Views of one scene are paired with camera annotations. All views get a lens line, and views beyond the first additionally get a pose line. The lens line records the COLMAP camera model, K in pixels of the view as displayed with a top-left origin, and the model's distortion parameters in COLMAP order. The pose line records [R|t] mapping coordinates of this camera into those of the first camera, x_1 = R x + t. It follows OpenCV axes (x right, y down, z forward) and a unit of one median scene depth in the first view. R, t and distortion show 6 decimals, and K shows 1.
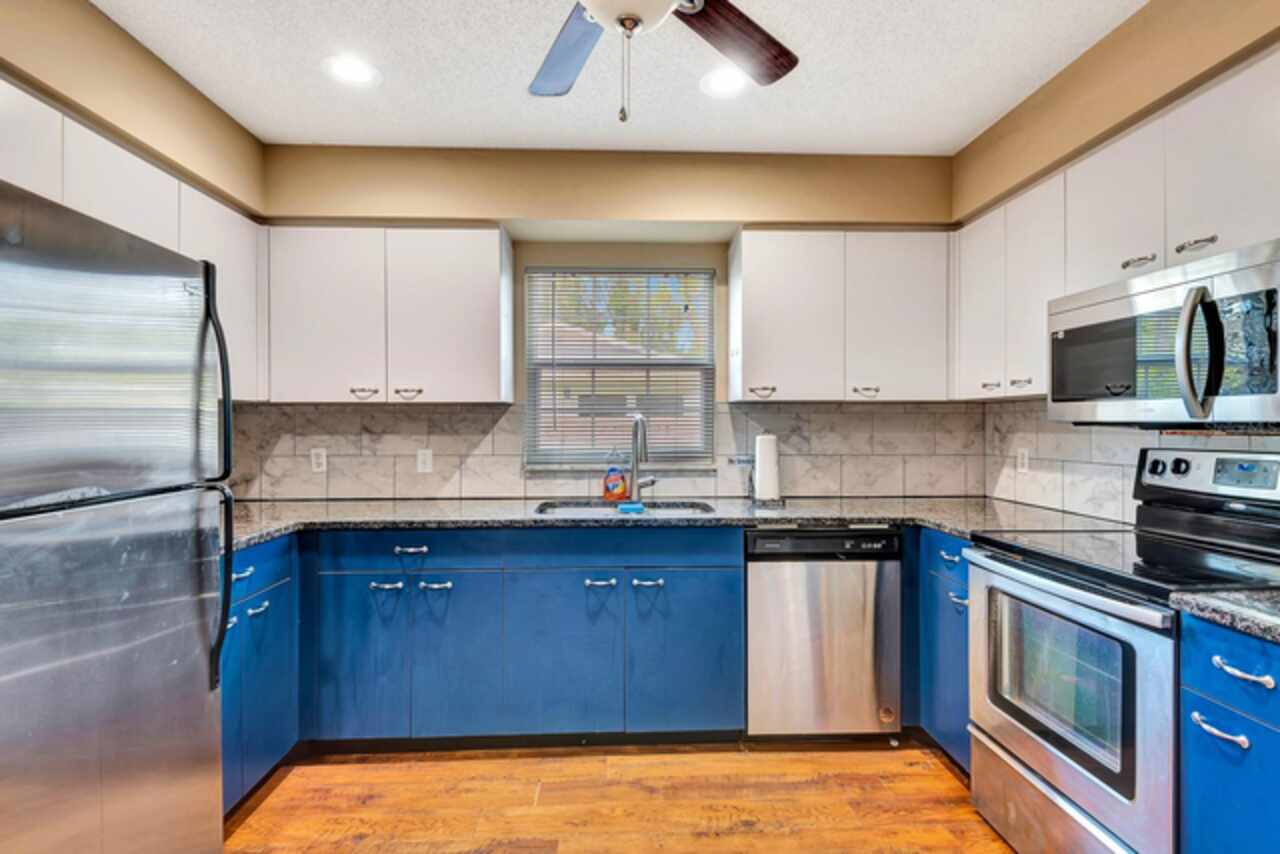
lens RADIAL K [[649.2, 0, 627.8], [0, 649.2, 423.1], [0, 0, 1]] dist [0.016336, -0.007341]
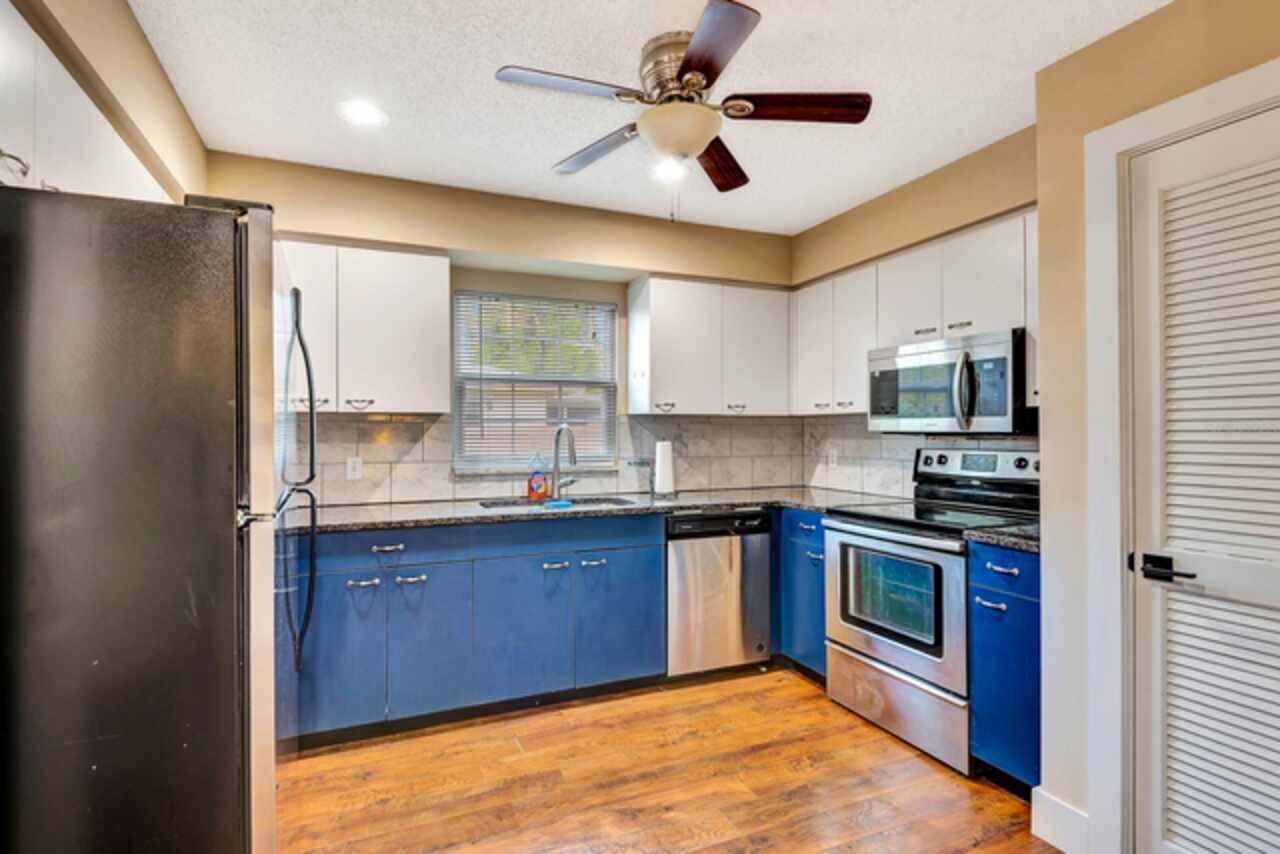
lens RADIAL K [[649.2, 0, 629.7], [0, 649.2, 426.5], [0, 0, 1]] dist [0.016336, -0.007341]
pose [[0.933597, 0.003339, 0.358309, -0.344341], [-0.001117, 0.999979, -0.006407, -0.002808], [-0.358322, 0.005582, 0.933581, -0.165678]]
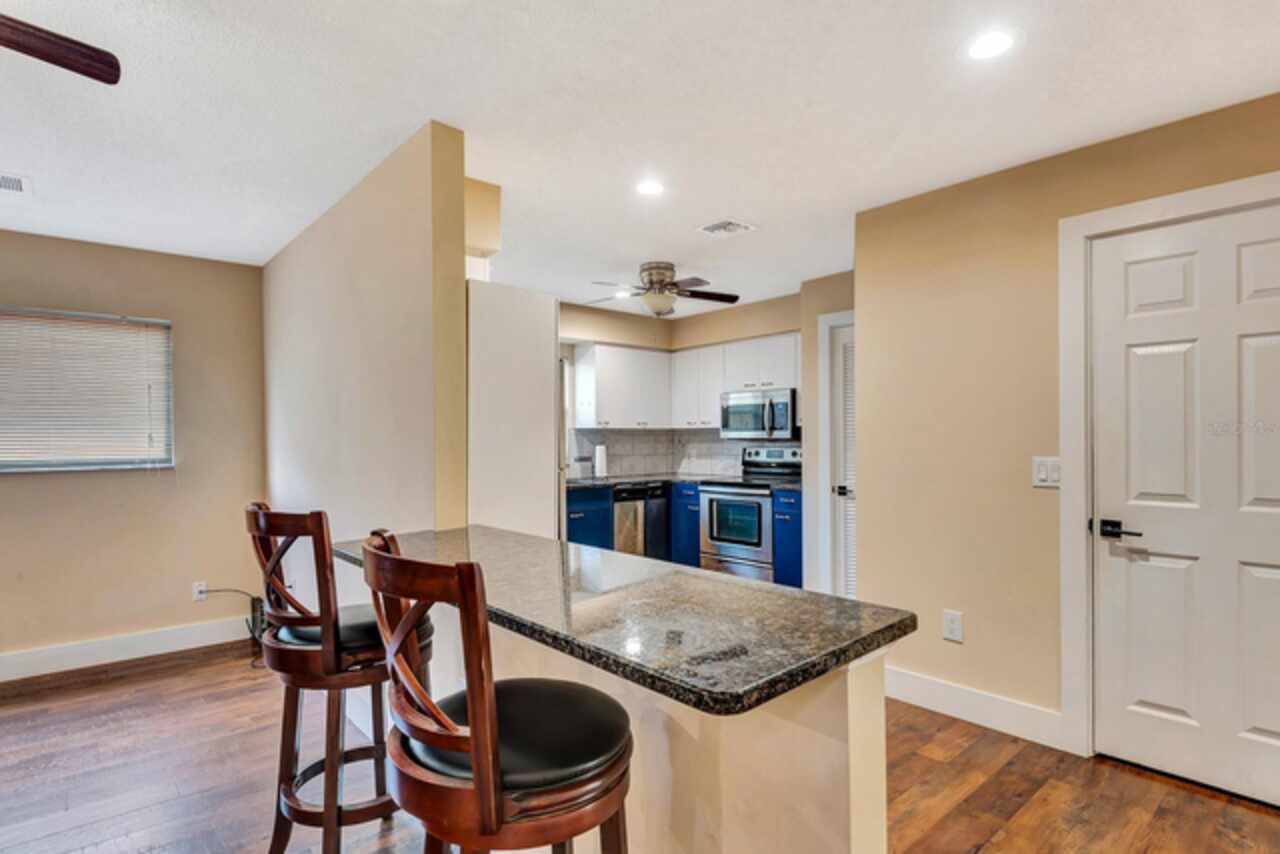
lens RADIAL K [[649.2, 0, 647.5], [0, 649.2, 439.9], [0, 0, 1]] dist [0.016336, -0.007341]
pose [[0.769455, -0.005039, 0.638681, -1.124607], [0.004833, 0.999986, 0.002066, -0.002555], [-0.638682, 0.001497, 0.769469, -0.753515]]
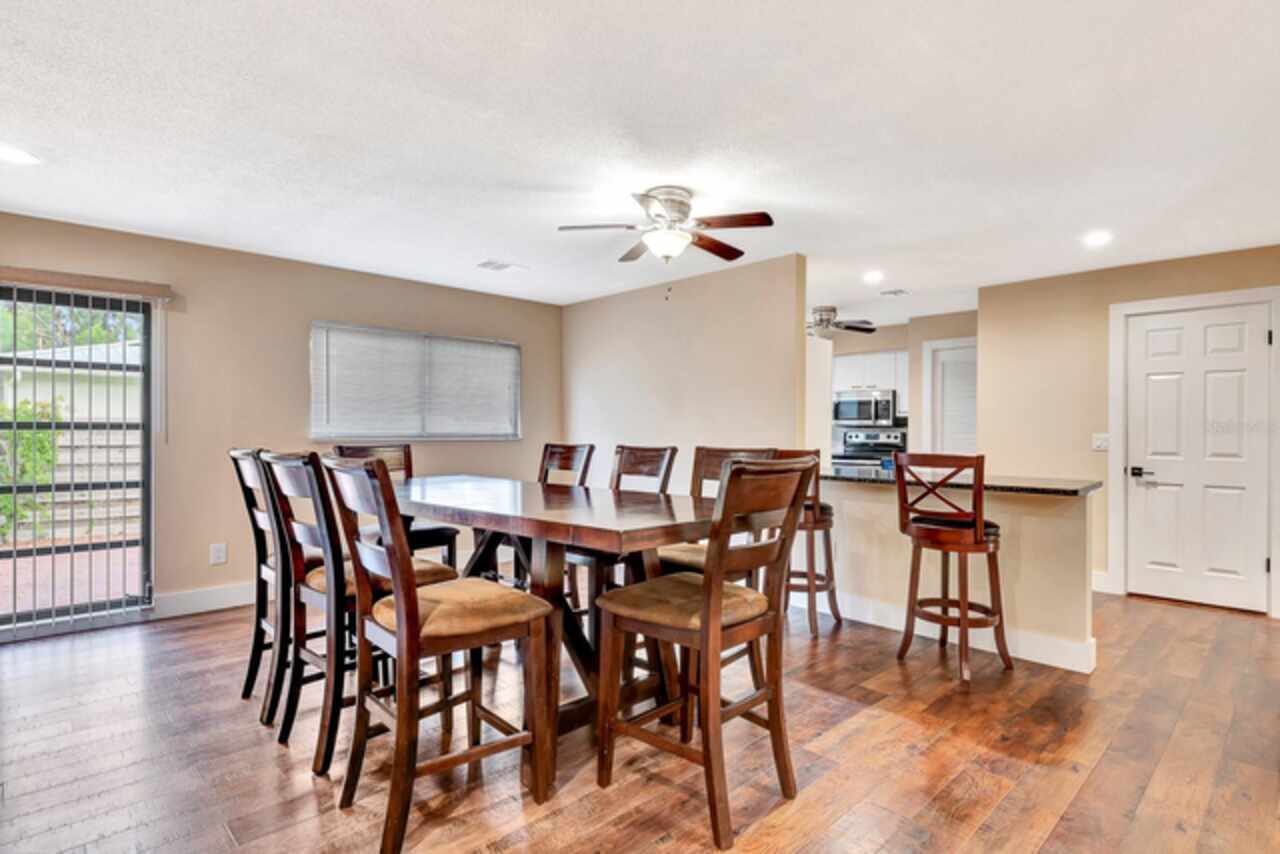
lens RADIAL K [[649.2, 0, 639.1], [0, 649.2, 430.1], [0, 0, 1]] dist [0.016336, -0.007341]
pose [[0.741377, 0.002437, 0.671084, -2.290913], [-0.003328, 0.999994, 0.000044, 0.025249], [-0.671080, -0.002266, 0.741381, -0.871687]]
